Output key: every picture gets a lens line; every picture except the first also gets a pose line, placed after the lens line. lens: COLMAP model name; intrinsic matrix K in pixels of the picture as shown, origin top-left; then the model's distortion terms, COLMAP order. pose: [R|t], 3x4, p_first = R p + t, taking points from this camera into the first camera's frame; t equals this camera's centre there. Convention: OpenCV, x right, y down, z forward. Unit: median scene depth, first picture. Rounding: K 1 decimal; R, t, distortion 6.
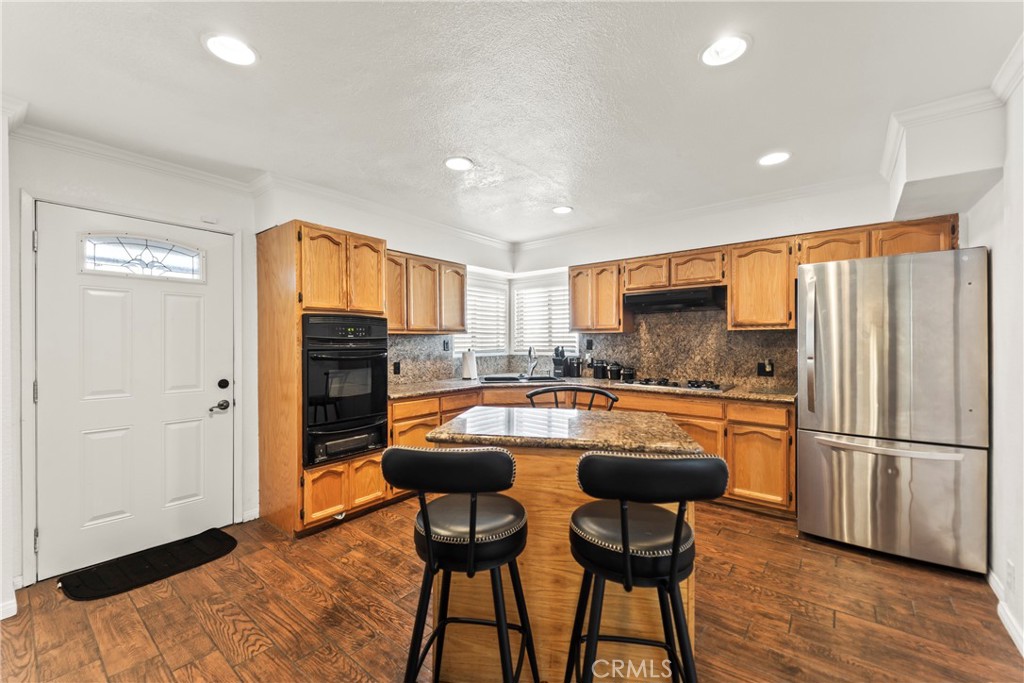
lens RADIAL K [[412.0, 0, 510.5], [0, 412.0, 344.7], [0, 0, 1]] dist [0.012623, -0.006861]
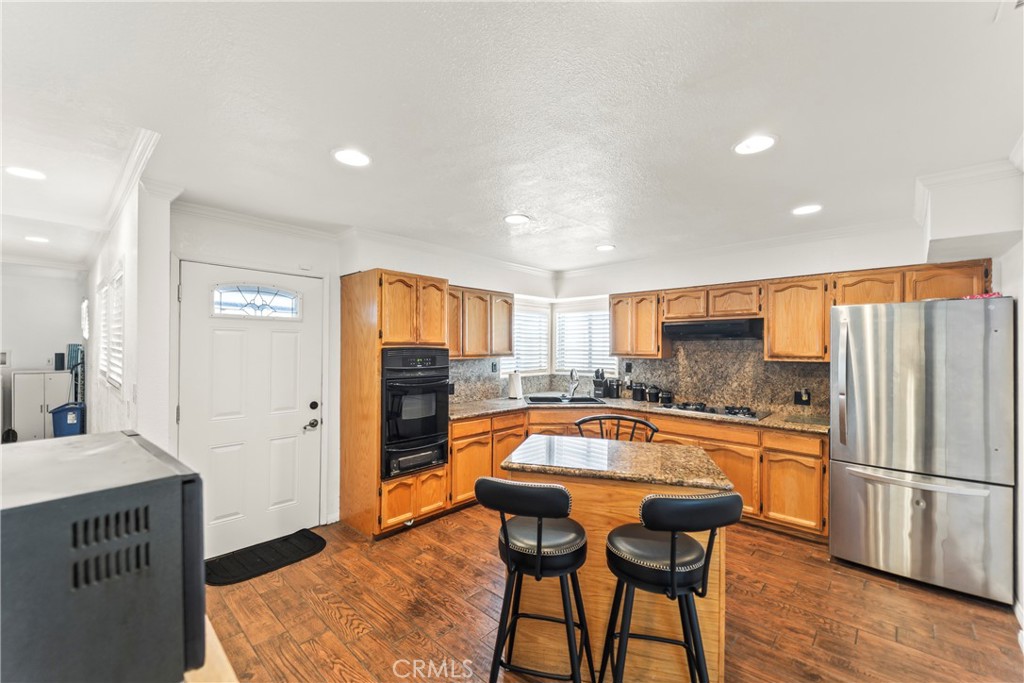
lens RADIAL K [[412.0, 0, 510.5], [0, 412.0, 346.7], [0, 0, 1]] dist [0.012623, -0.006861]
pose [[0.996818, 0.007915, -0.079321, -0.039165], [-0.008668, 0.999921, -0.009150, -0.059225], [0.079243, 0.009808, 0.996807, -0.112960]]
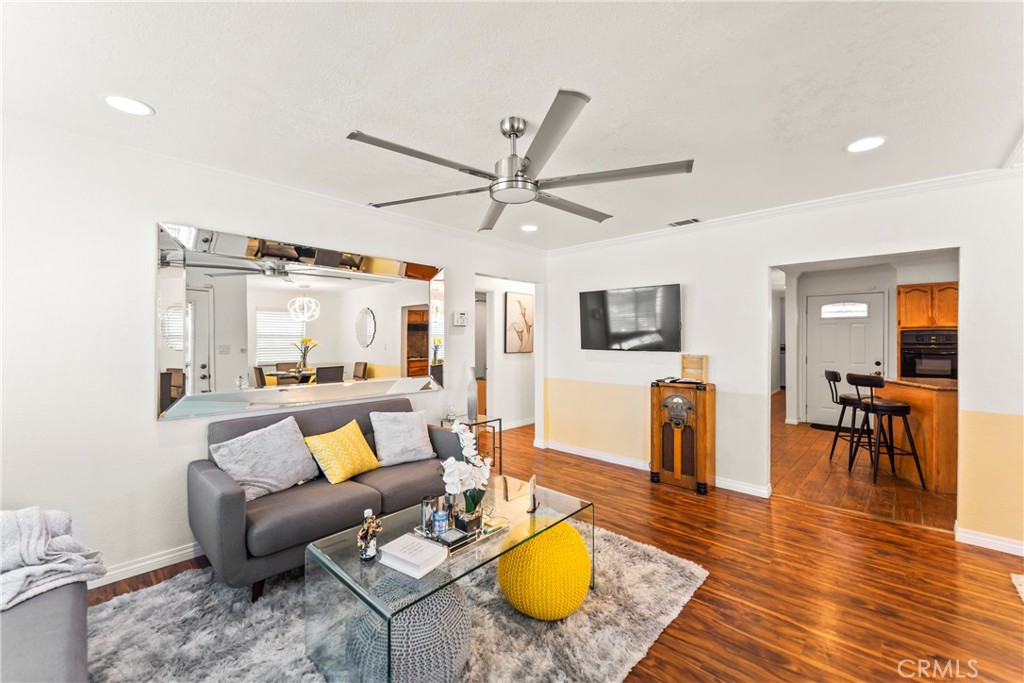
lens RADIAL K [[412.0, 0, 514.5], [0, 412.0, 337.9], [0, 0, 1]] dist [0.012623, -0.006861]
pose [[-0.078937, -0.003499, -0.996873, 1.412083], [-0.006429, 0.999975, -0.003000, -0.016069], [0.996859, 0.006173, -0.078957, -0.619265]]
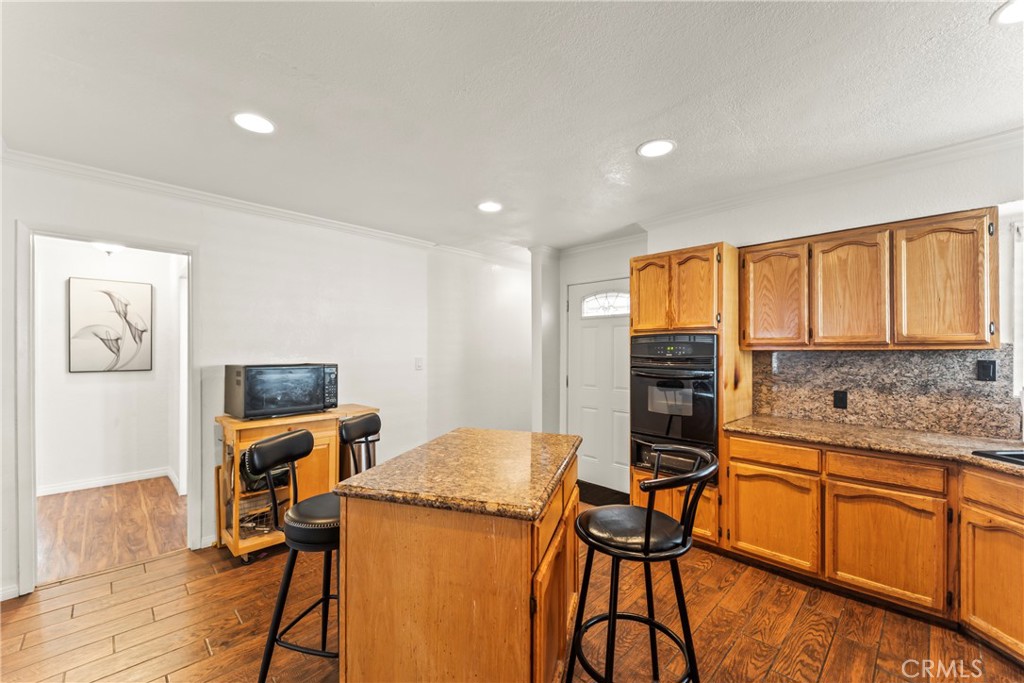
lens RADIAL K [[412.0, 0, 509.2], [0, 412.0, 346.3], [0, 0, 1]] dist [0.012623, -0.006861]
pose [[-0.132222, -0.005304, -0.991206, 0.595818], [-0.006108, 0.999971, -0.004536, -0.031106], [0.991201, 0.005455, -0.132251, 0.670801]]
